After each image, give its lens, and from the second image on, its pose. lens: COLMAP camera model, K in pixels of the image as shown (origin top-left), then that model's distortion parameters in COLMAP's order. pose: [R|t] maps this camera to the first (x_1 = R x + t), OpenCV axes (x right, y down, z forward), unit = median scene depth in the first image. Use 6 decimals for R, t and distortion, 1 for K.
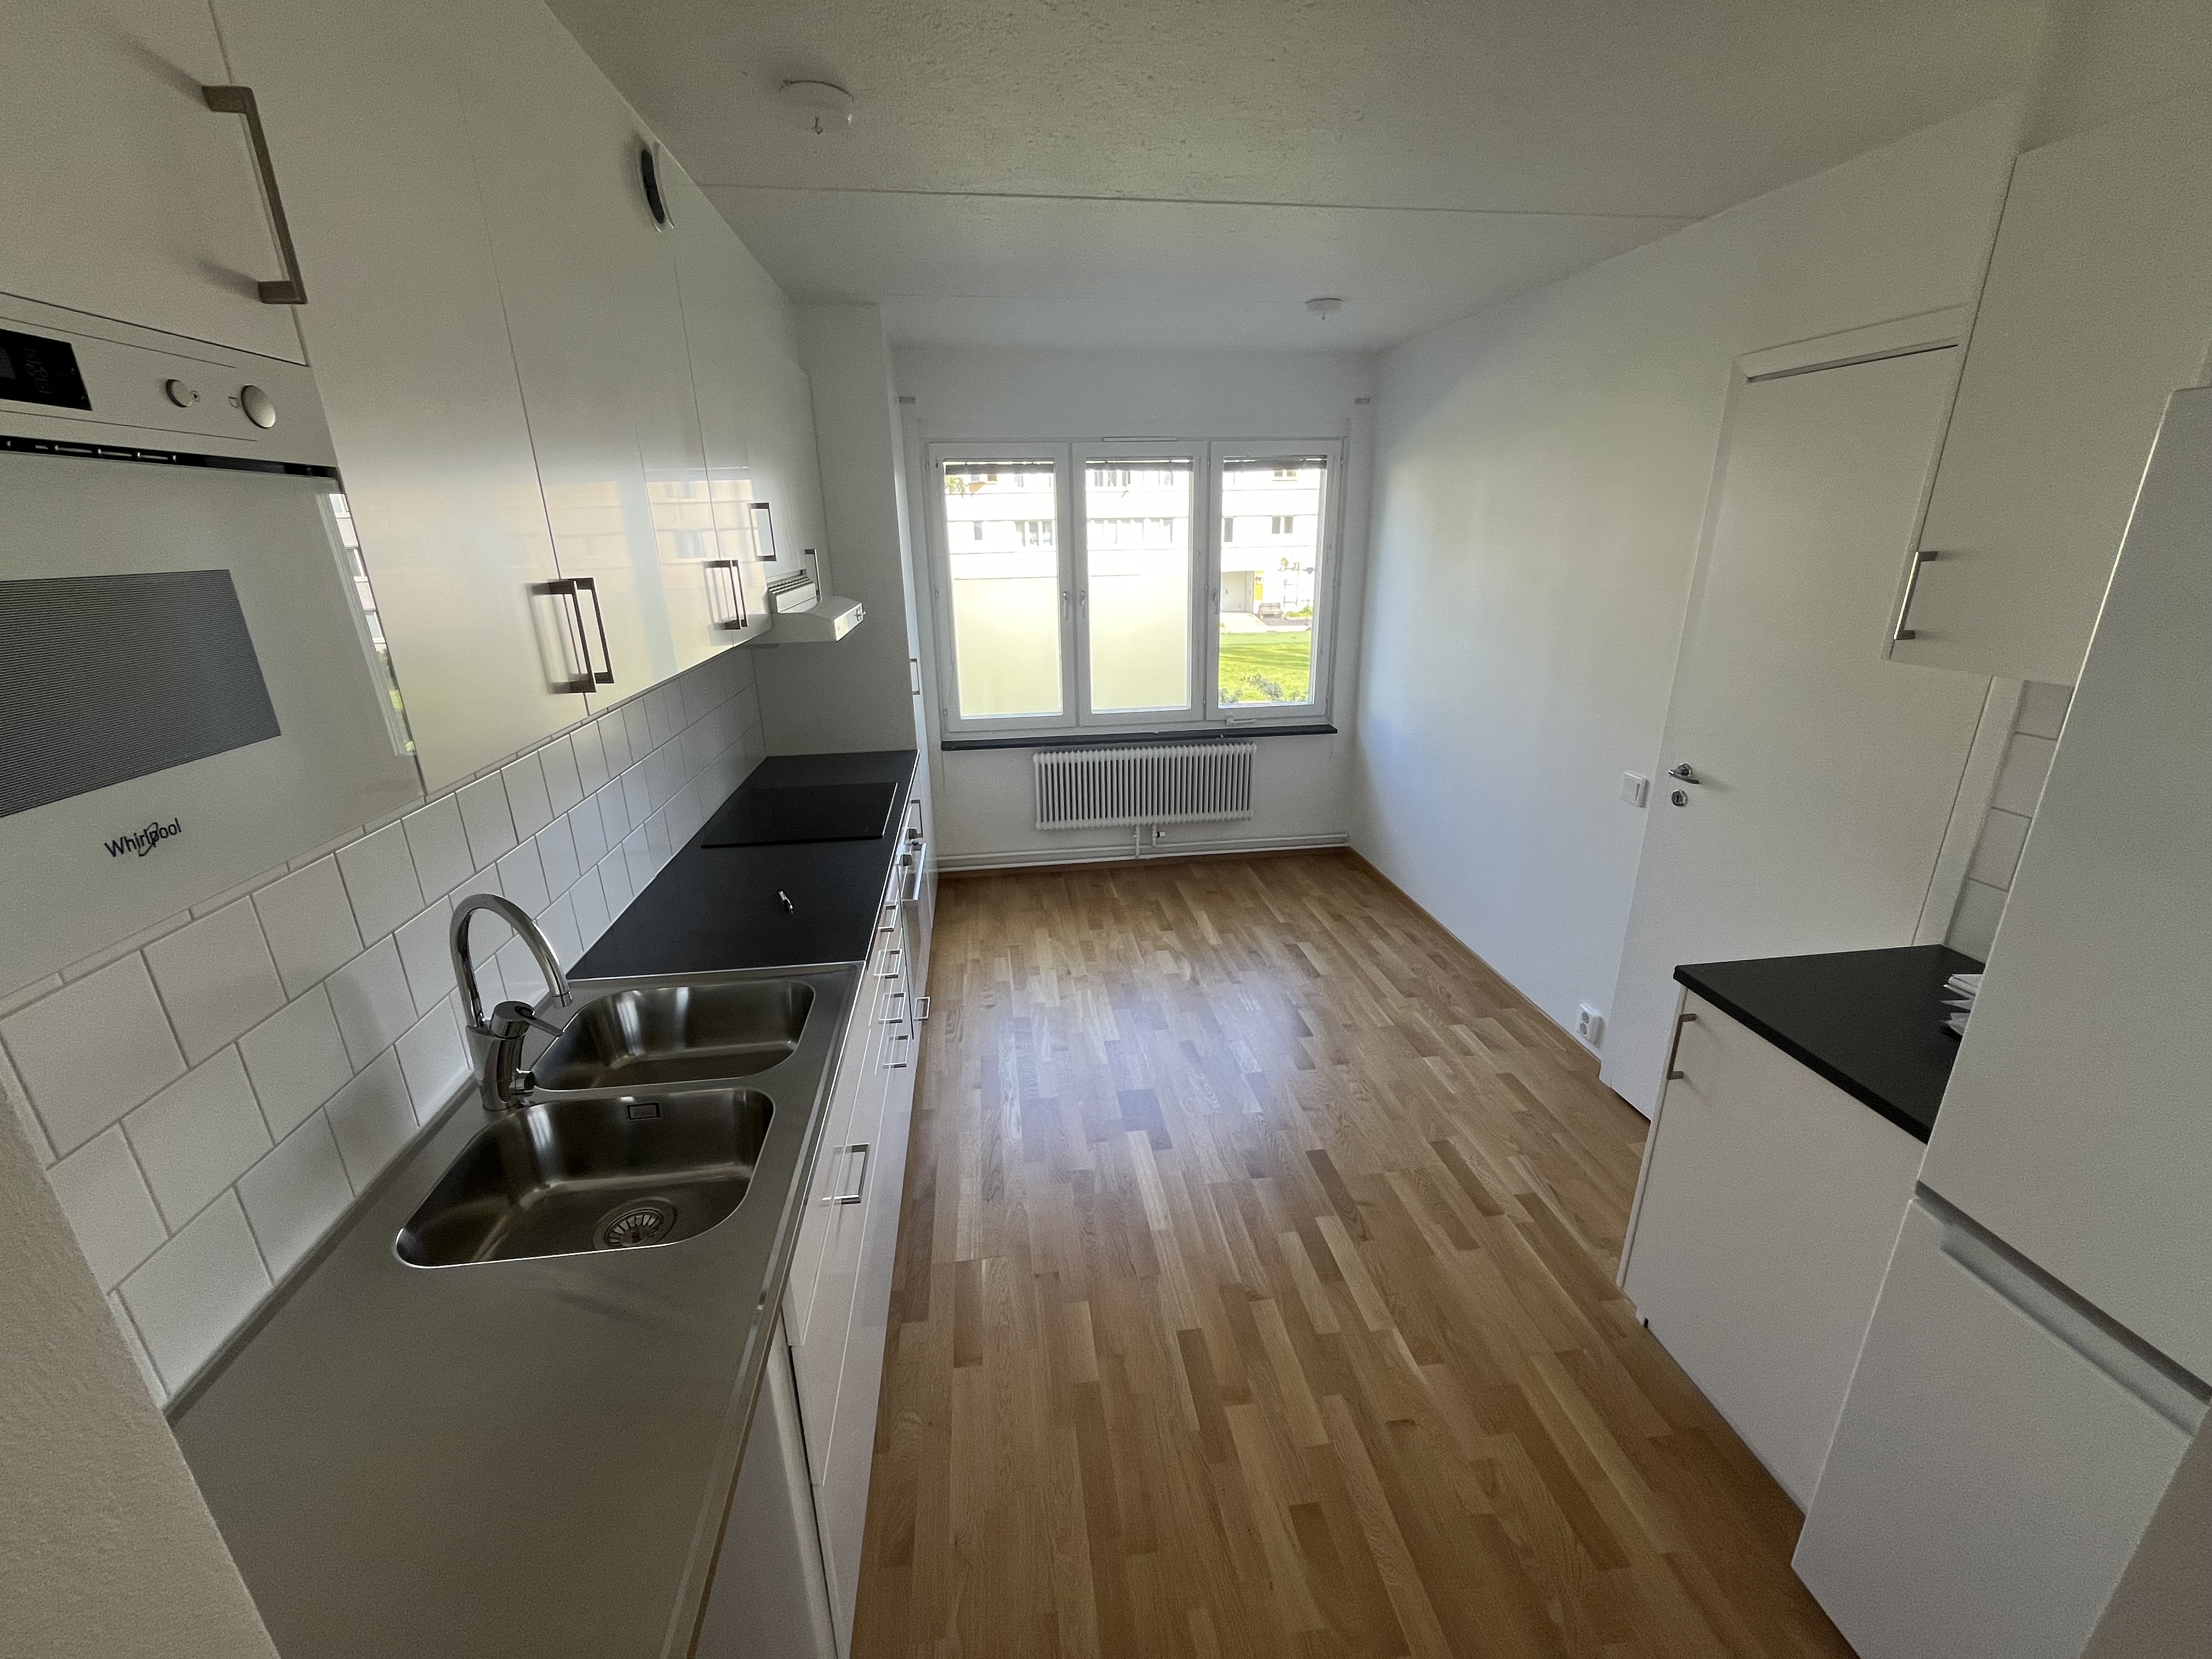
lens RADIAL K [[897.5, 0, 1112.1], [0, 897.5, 838.1], [0, 0, 1]] dist [-0.002846, -0.000137]
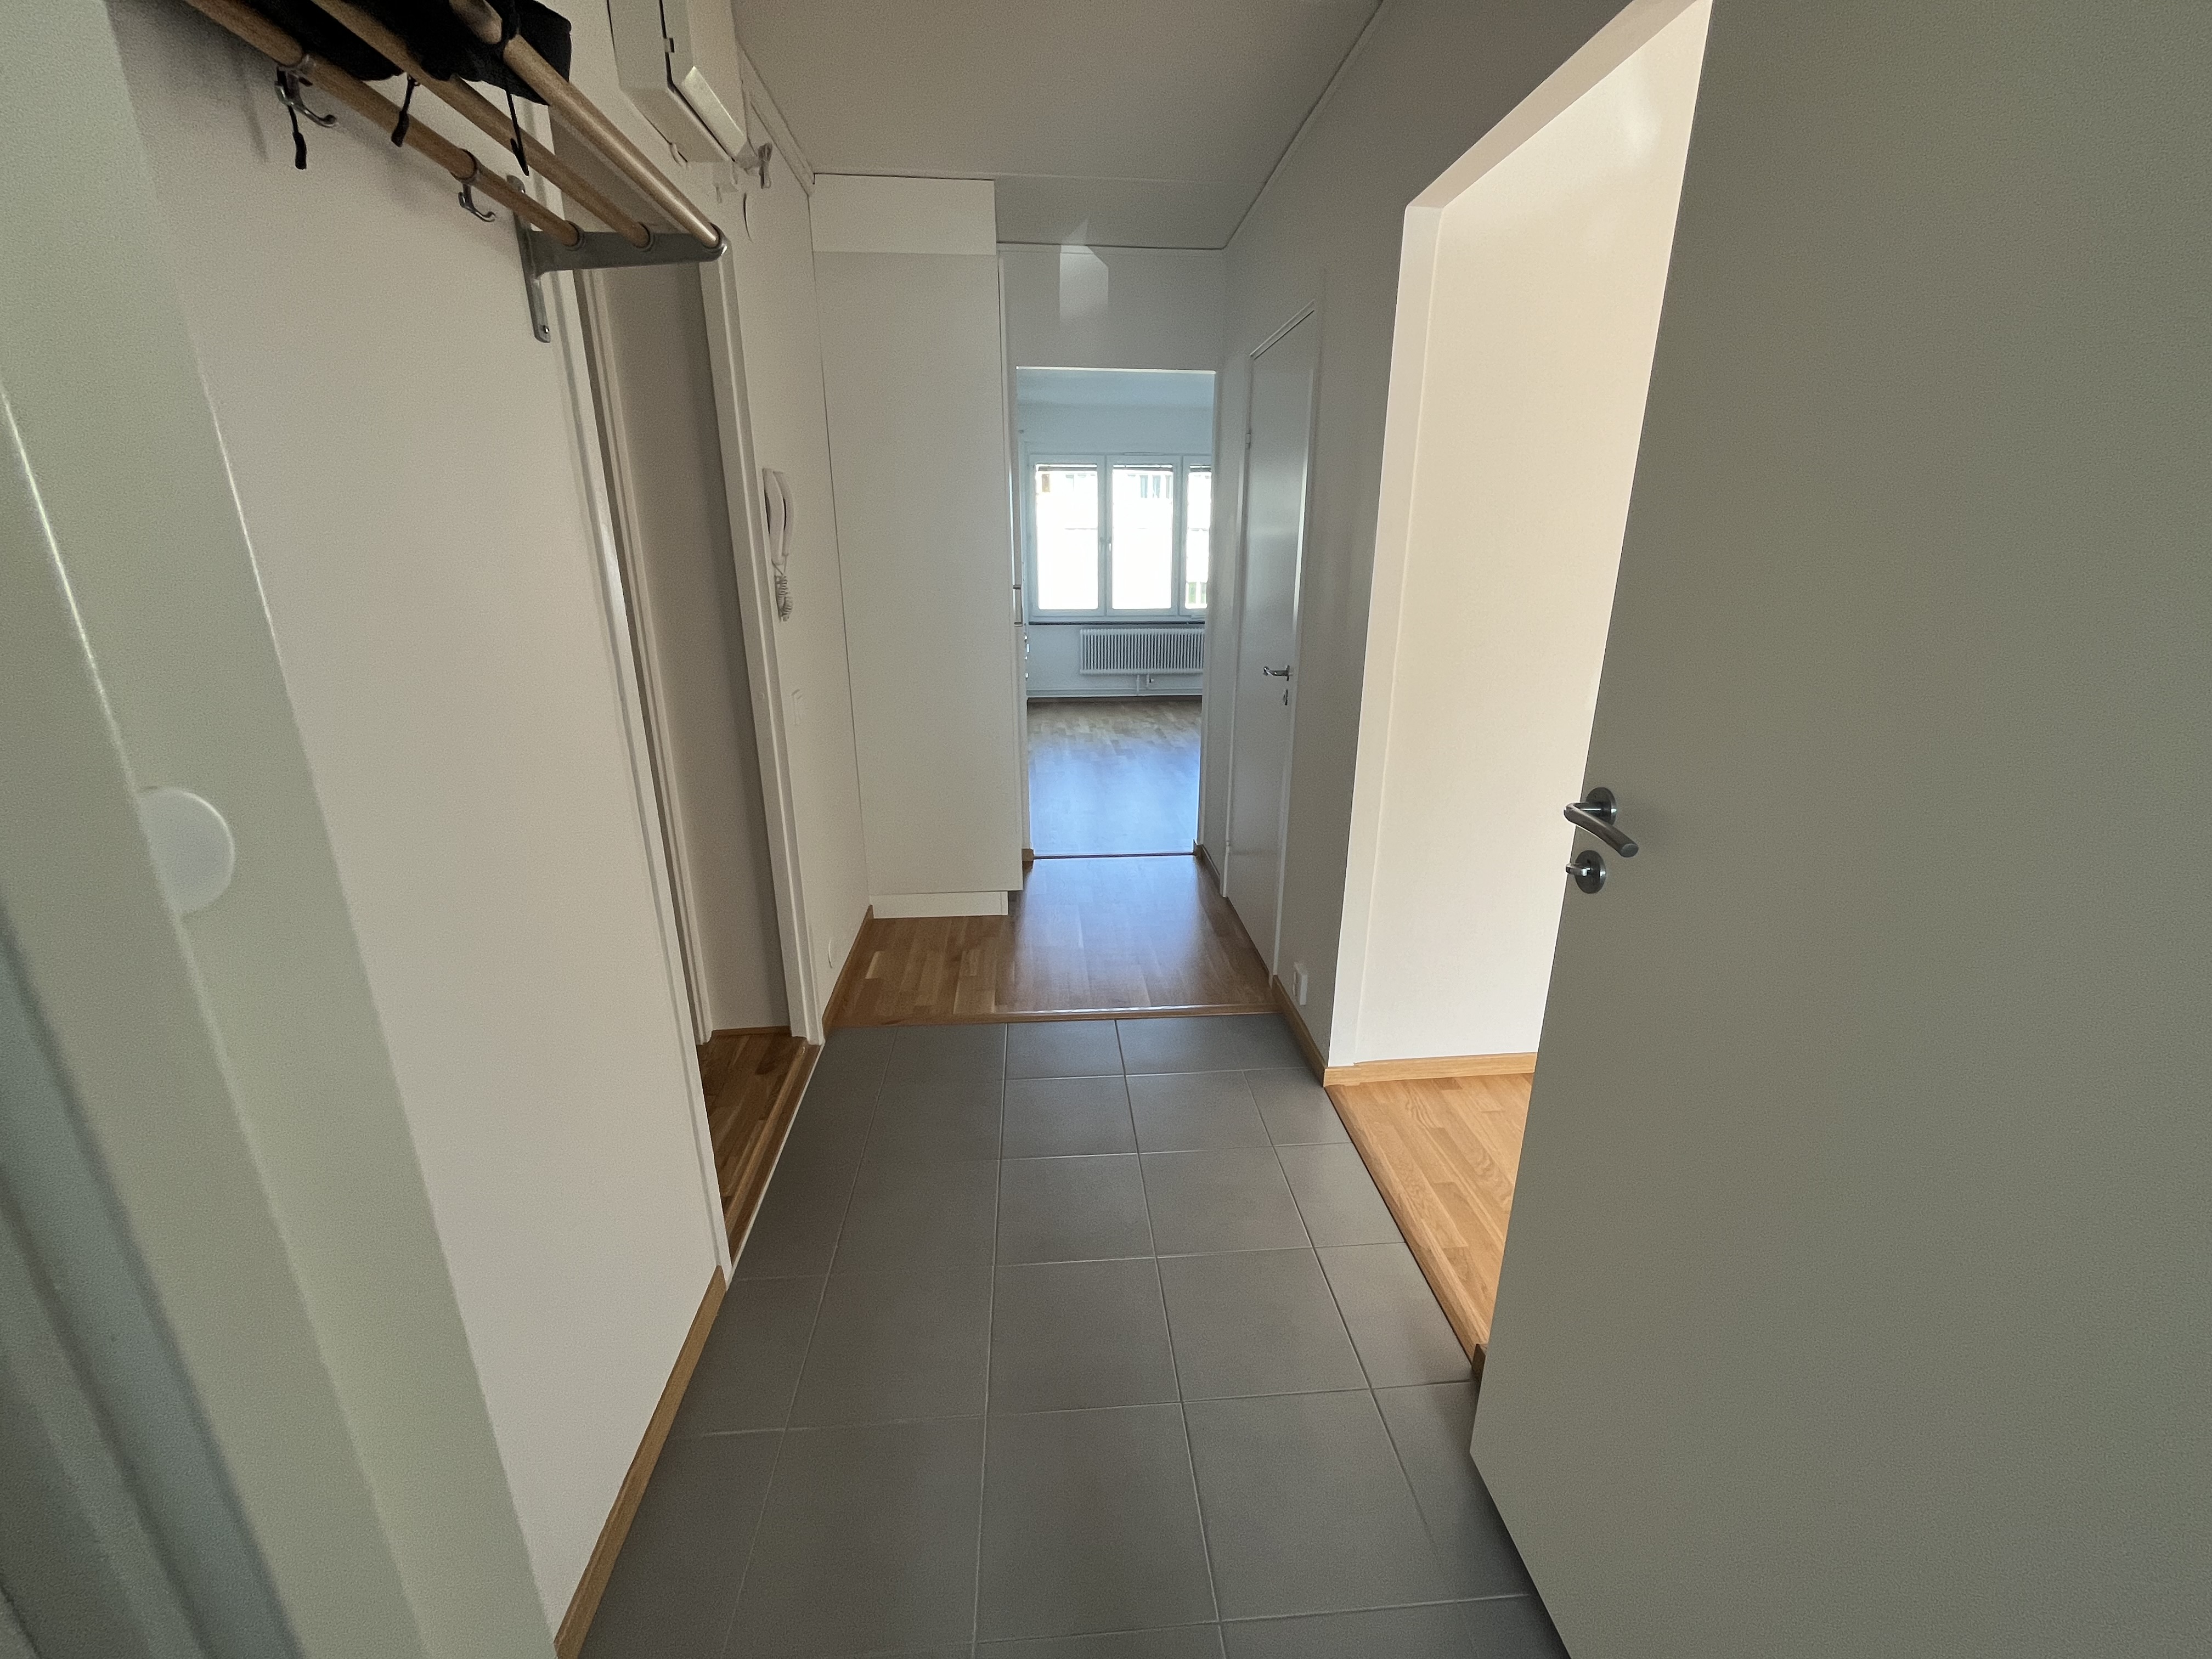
lens RADIAL K [[897.5, 0, 1105.0], [0, 897.5, 824.3], [0, 0, 1]] dist [-0.002846, -0.000137]
pose [[0.998250, 0.034589, -0.047956, 0.062761], [-0.036101, 0.998867, -0.031013, 0.361036], [0.046829, 0.032690, 0.998368, -0.798329]]
